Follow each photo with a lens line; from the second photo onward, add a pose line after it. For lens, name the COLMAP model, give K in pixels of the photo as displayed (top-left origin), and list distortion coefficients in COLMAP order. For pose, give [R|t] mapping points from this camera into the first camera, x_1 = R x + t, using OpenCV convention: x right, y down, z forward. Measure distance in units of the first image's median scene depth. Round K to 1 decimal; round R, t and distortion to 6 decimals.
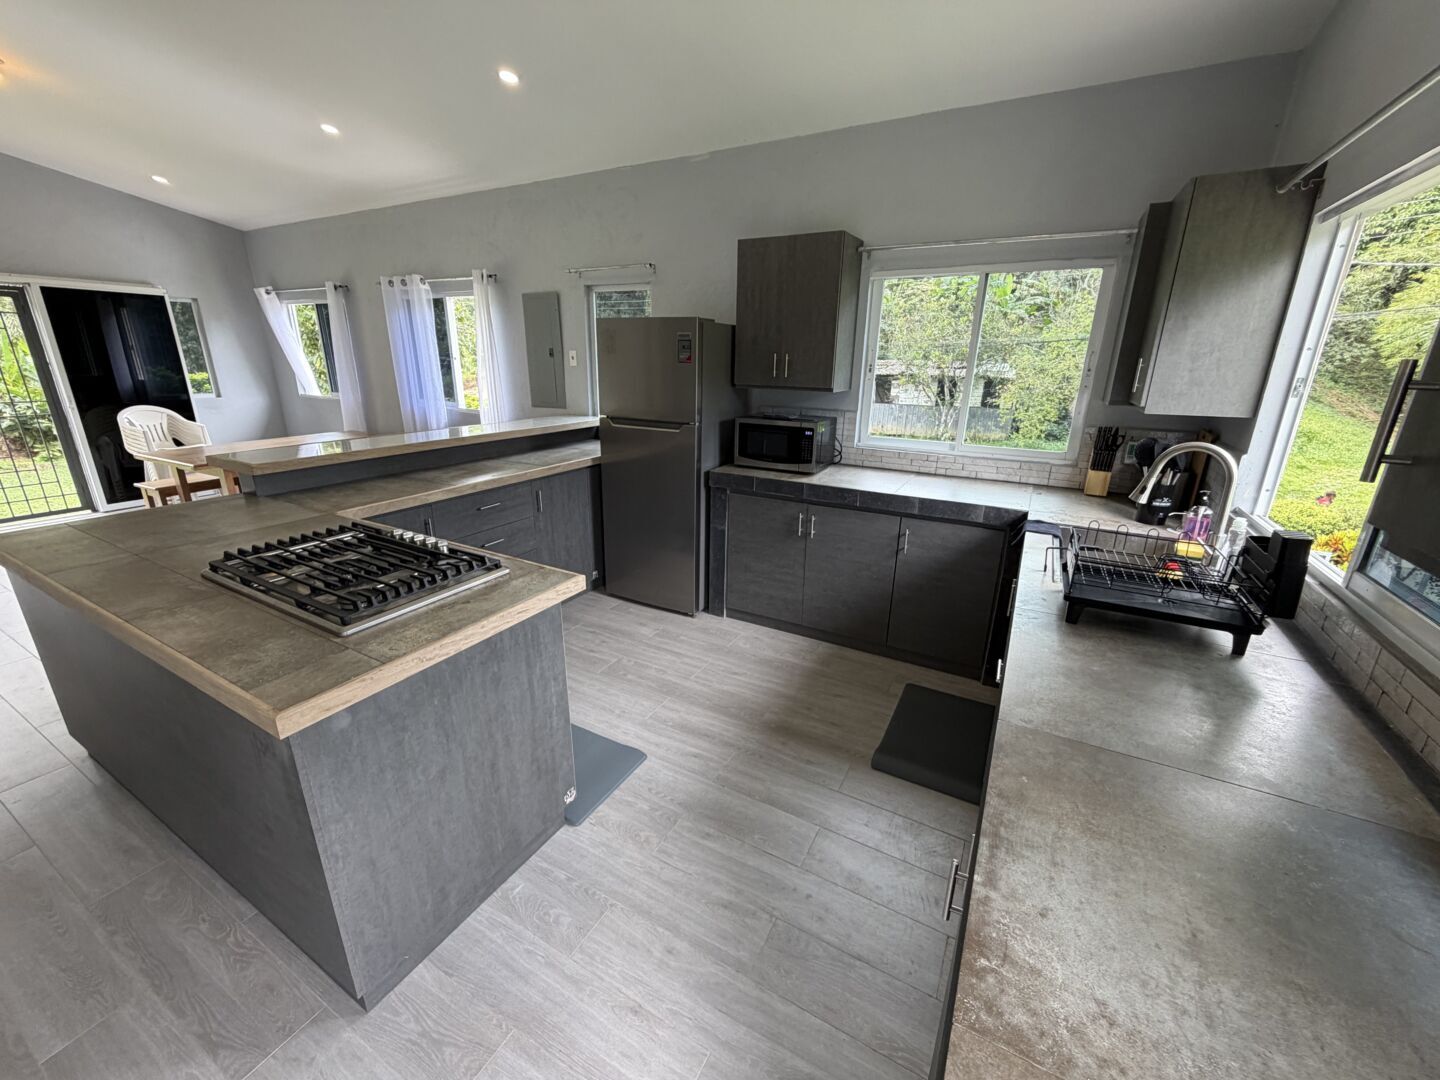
lens RADIAL K [[574.4, 0, 714.1], [0, 574.4, 536.1], [0, 0, 1]] dist [0.007133, 0.000285]
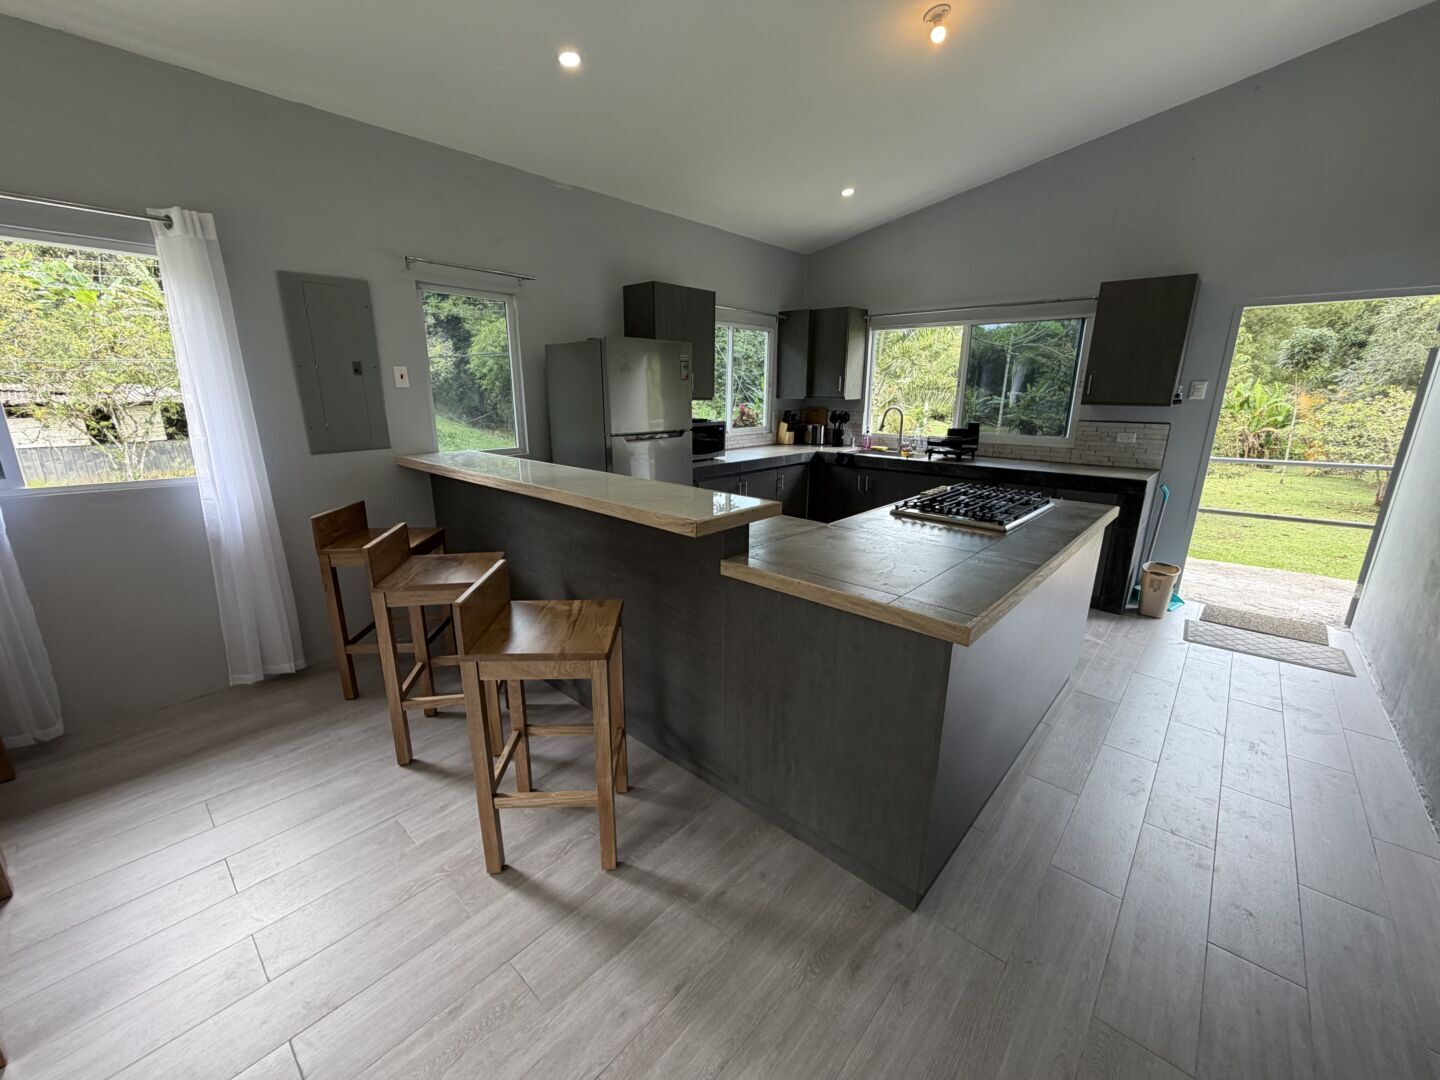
lens RADIAL K [[574.4, 0, 714.1], [0, 574.4, 536.1], [0, 0, 1]] dist [0.007133, 0.000285]
pose [[0.229881, -0.256846, 0.938715, -1.082178], [0.293110, 0.938033, 0.184880, -0.172480], [-0.928031, 0.232647, 0.290920, 0.580502]]
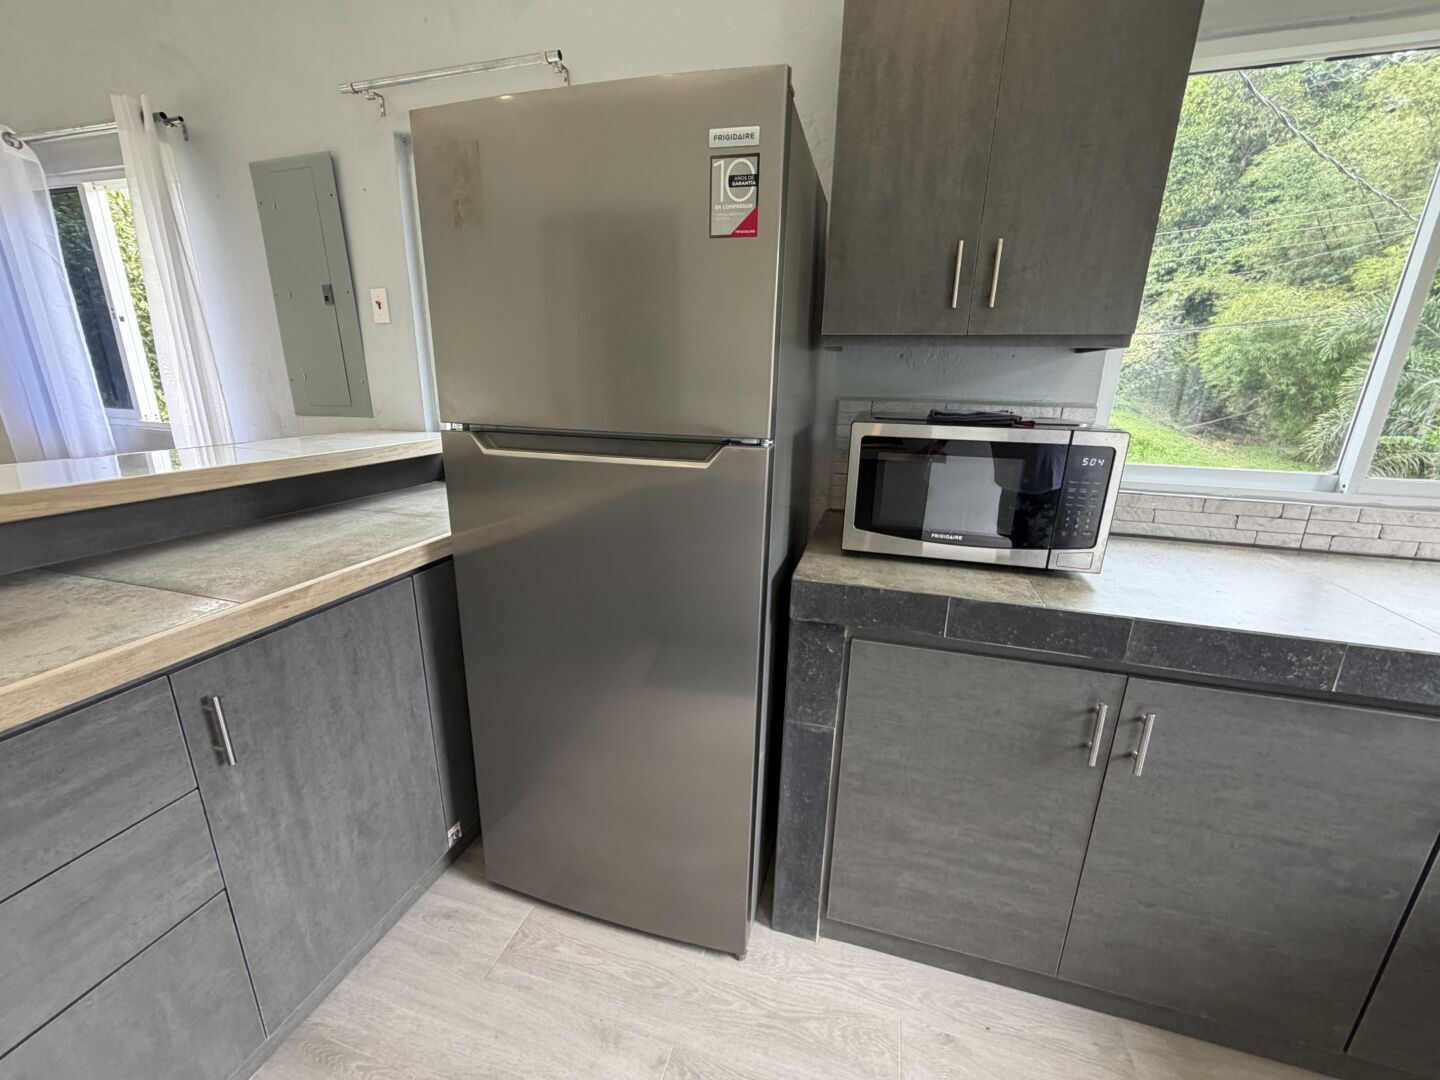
lens RADIAL K [[574.4, 0, 714.1], [0, 574.4, 536.1], [0, 0, 1]] dist [0.007133, 0.000285]
pose [[0.975188, -0.054843, 0.214480, -0.115103], [0.061258, 0.997848, -0.023373, -0.121551], [-0.212736, 0.035932, 0.976449, 0.614106]]
